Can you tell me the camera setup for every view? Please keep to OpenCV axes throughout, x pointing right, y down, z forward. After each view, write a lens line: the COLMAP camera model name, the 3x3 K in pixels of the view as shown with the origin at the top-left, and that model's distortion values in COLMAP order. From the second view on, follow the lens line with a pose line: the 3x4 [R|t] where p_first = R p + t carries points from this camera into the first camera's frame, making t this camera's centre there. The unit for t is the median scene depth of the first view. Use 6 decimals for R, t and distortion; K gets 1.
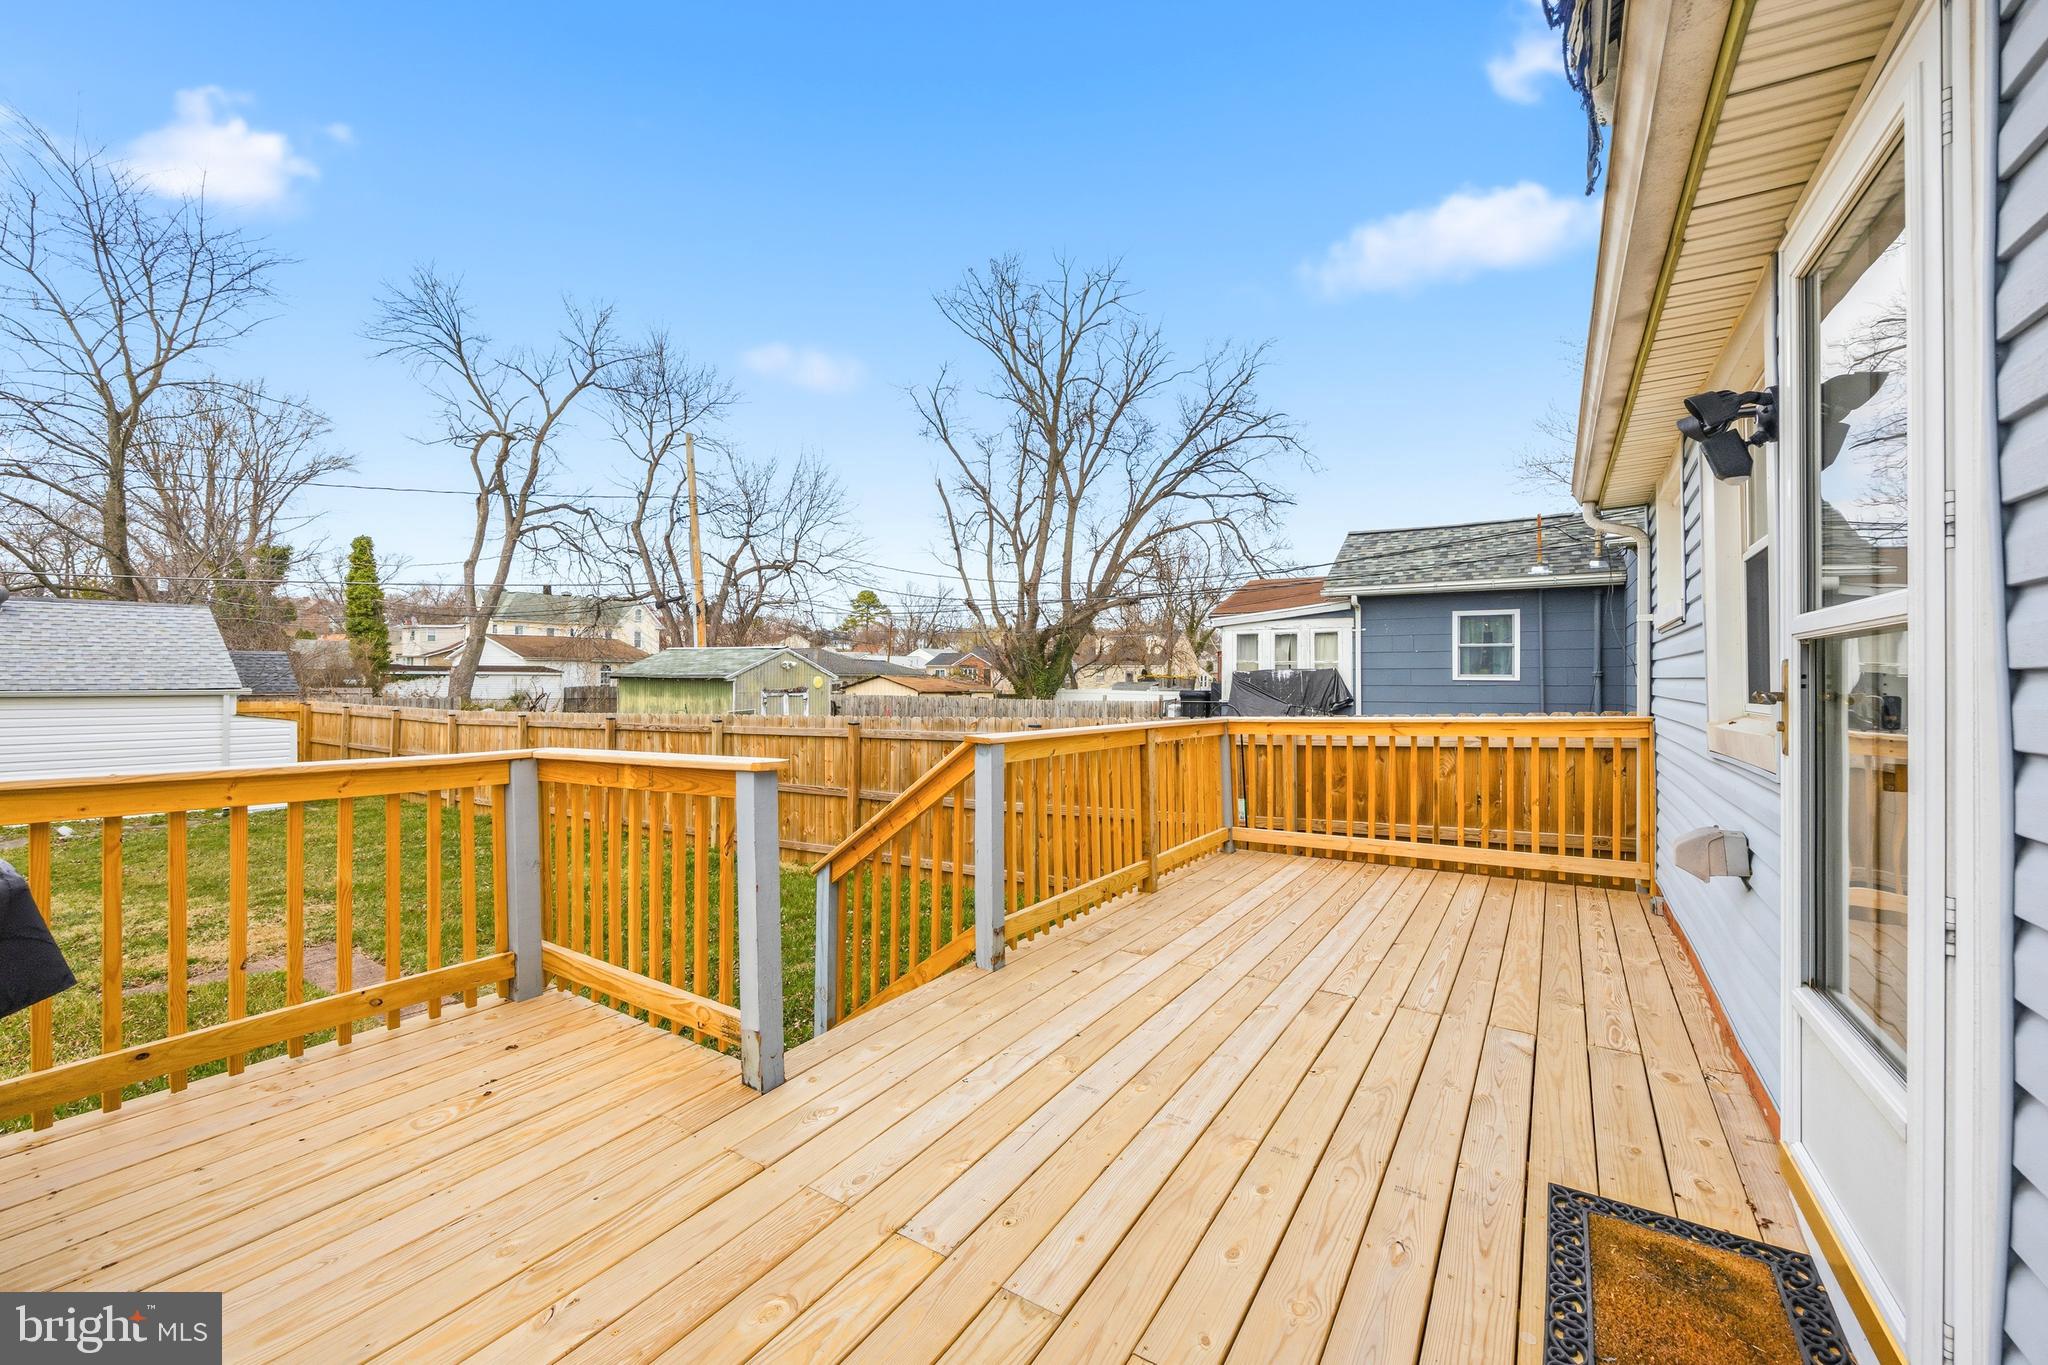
lens RADIAL K [[802.3, 0, 1021.0], [0, 802.3, 680.6], [0, 0, 1]] dist [-0.002502, -0.000060]
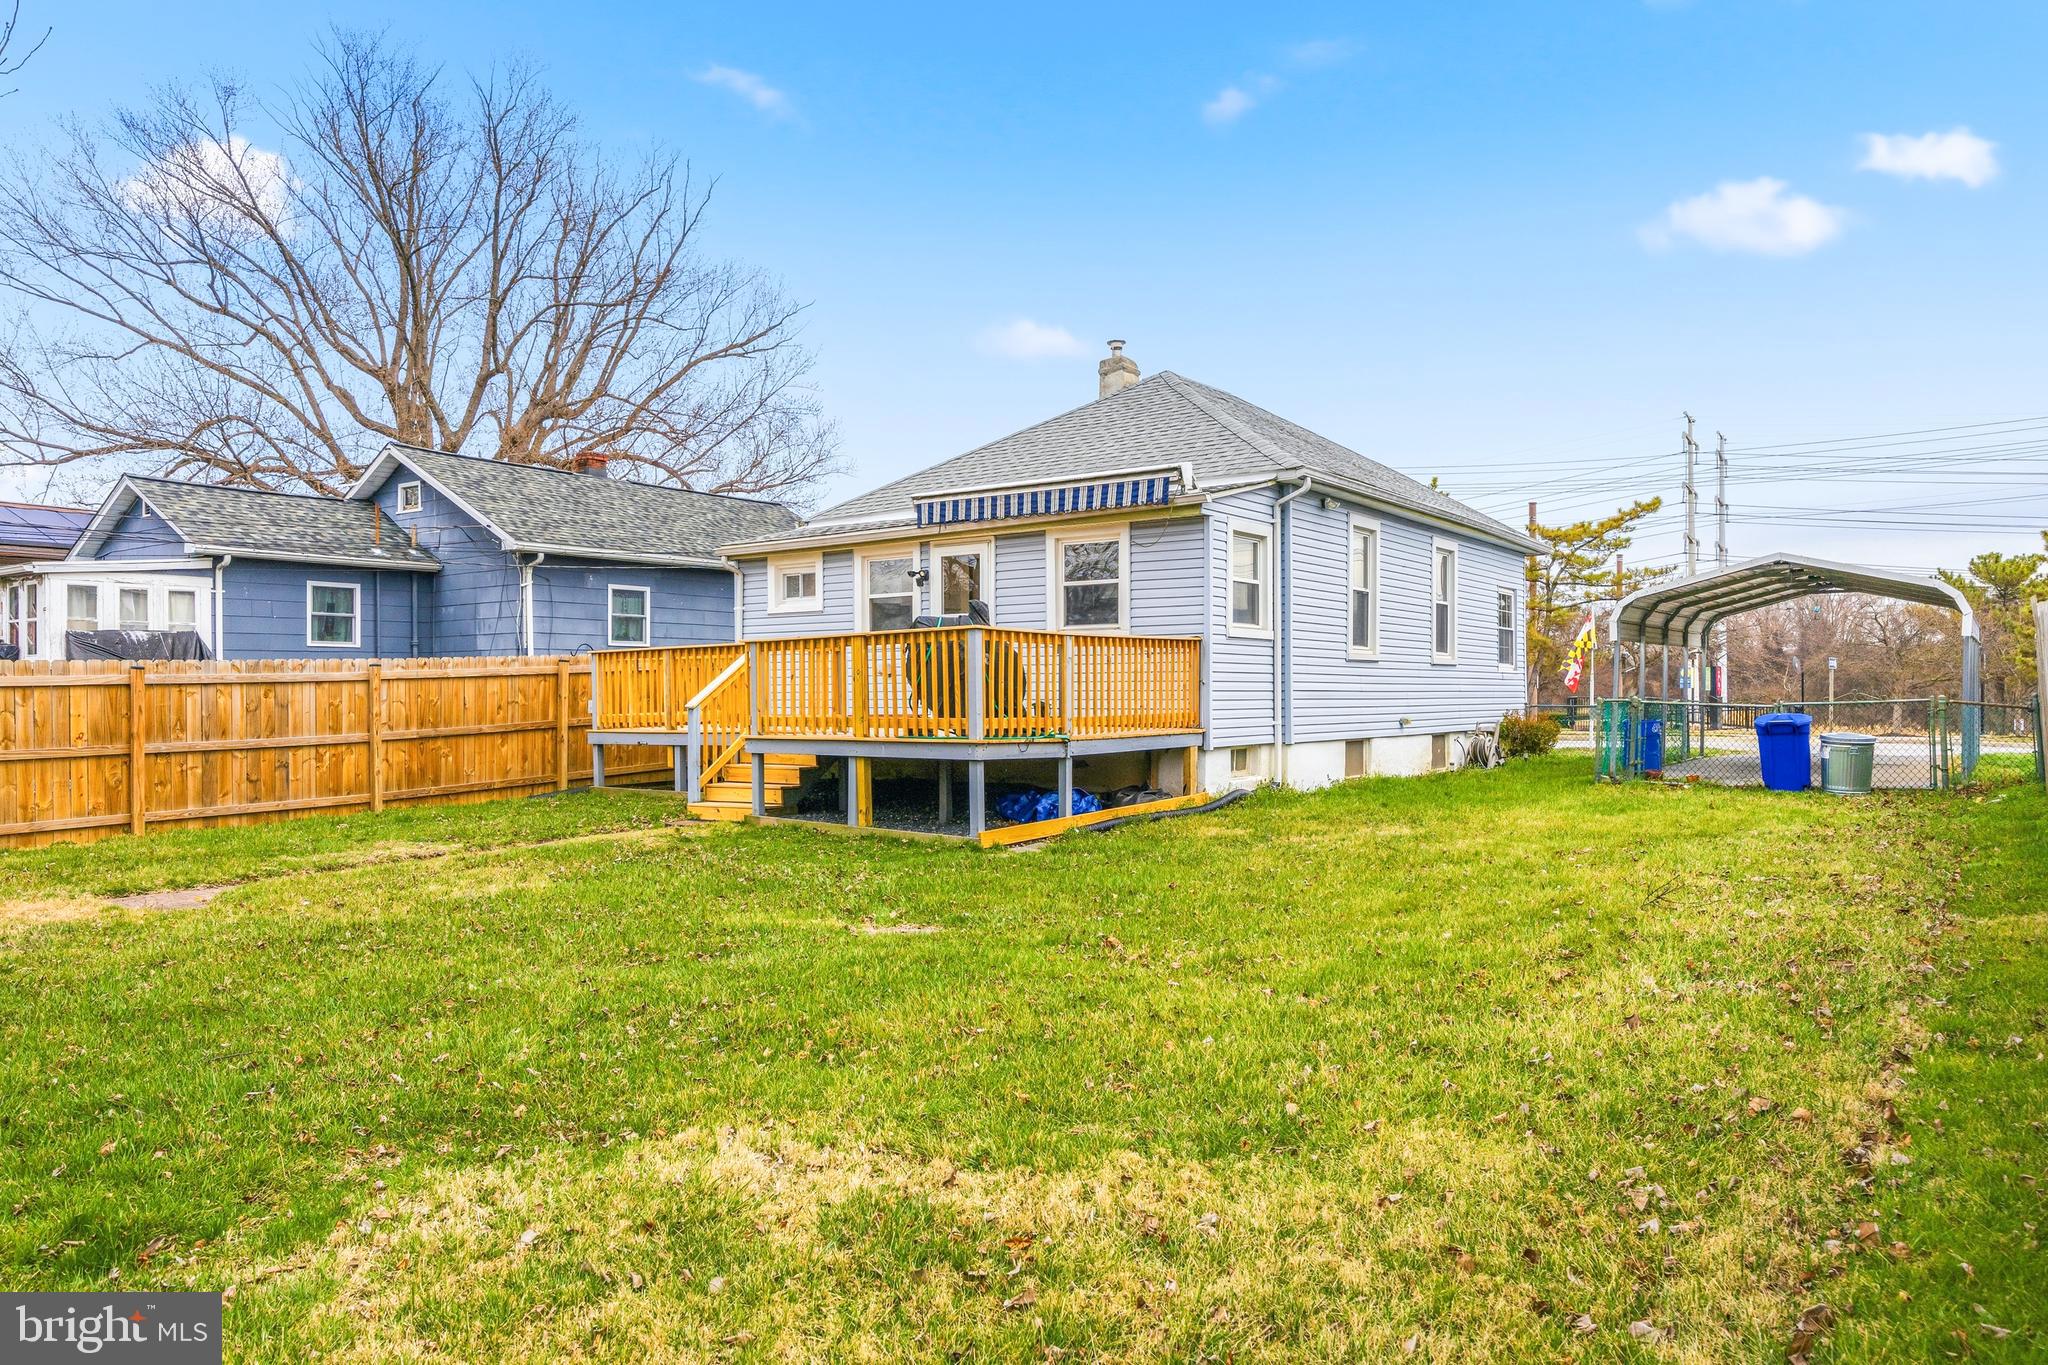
lens RADIAL K [[1362.8, 0, 1023.4], [0, 1362.8, 685.4], [0, 0, 1]] dist [-0.002620, -0.000645]
pose [[0.044644, -0.000502, 0.999003, -1.202727], [0.008822, 0.999961, 0.000108, 0.058722], [-0.998964, 0.008809, 0.044646, -0.016138]]
